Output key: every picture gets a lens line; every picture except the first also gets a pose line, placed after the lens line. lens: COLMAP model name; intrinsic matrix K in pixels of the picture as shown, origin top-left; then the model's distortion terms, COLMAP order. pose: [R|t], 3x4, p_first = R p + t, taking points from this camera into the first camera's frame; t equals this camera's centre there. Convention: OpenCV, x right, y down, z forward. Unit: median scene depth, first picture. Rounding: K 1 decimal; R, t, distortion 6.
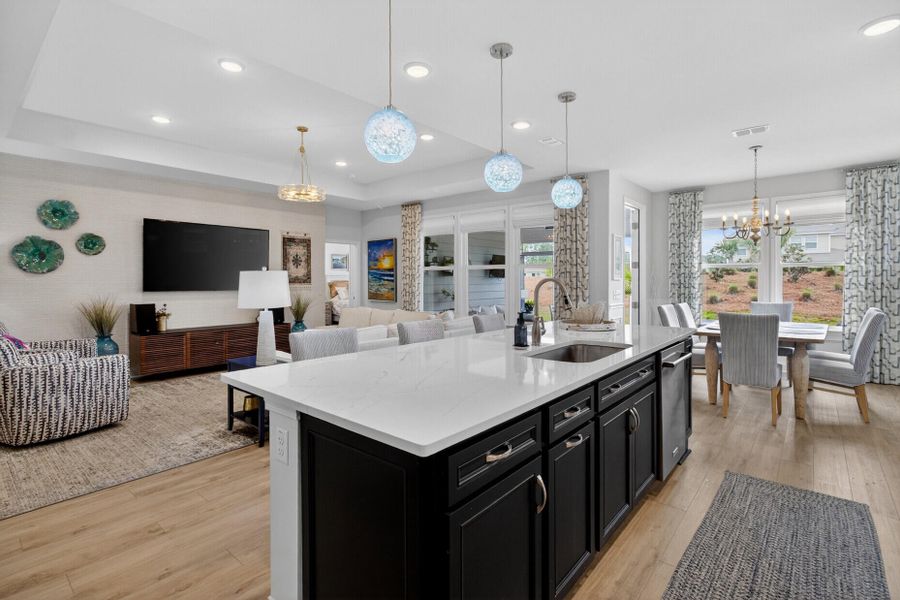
lens RADIAL K [[419.7, 0, 455.3], [0, 419.7, 284.2], [0, 0, 1]] dist [-0.000864, 0.001826]
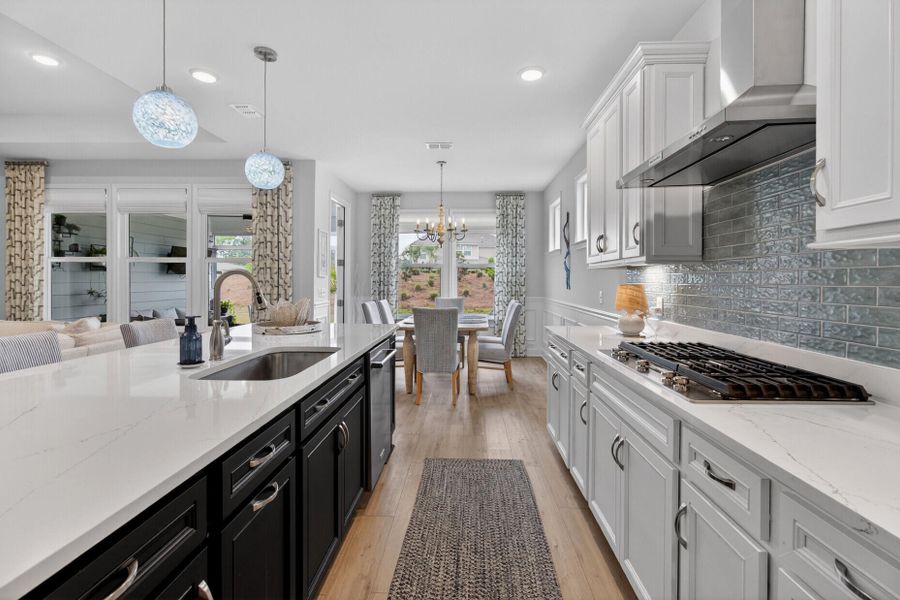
lens RADIAL K [[419.7, 0, 455.3], [0, 419.7, 284.2], [0, 0, 1]] dist [-0.000864, 0.001826]
pose [[0.779467, 0.001829, 0.626441, 0.028666], [-0.002994, 0.999995, 0.000806, 0.005420], [-0.626436, -0.002504, 0.779469, 0.081420]]
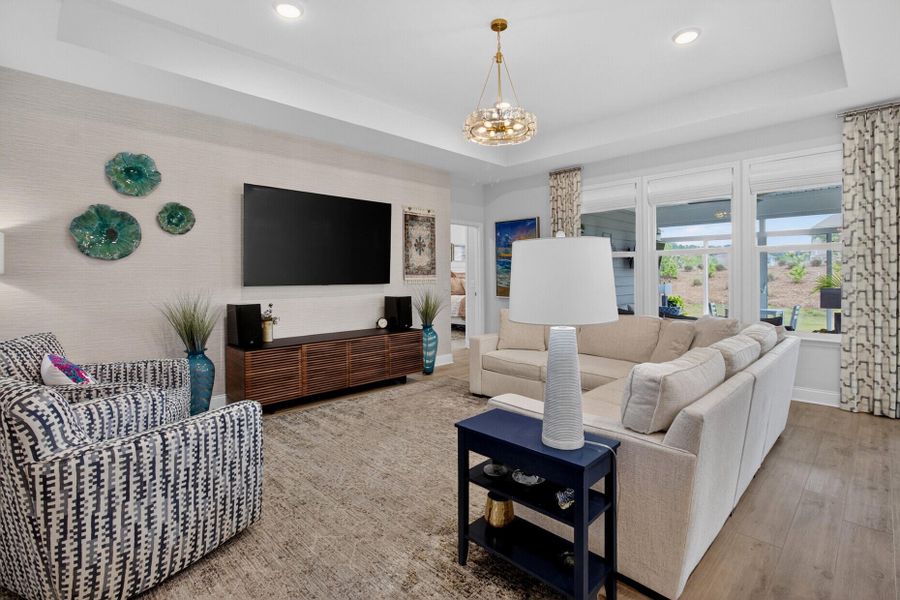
lens RADIAL K [[405.8, 0, 450.9], [0, 405.8, 275.7], [0, 0, 1]] dist [-0.002586, 0.000725]
pose [[0.997790, -0.002927, -0.066377, -0.556782], [0.002496, 0.999975, -0.006575, 0.008243], [0.066394, 0.006395, 0.997773, 0.542650]]
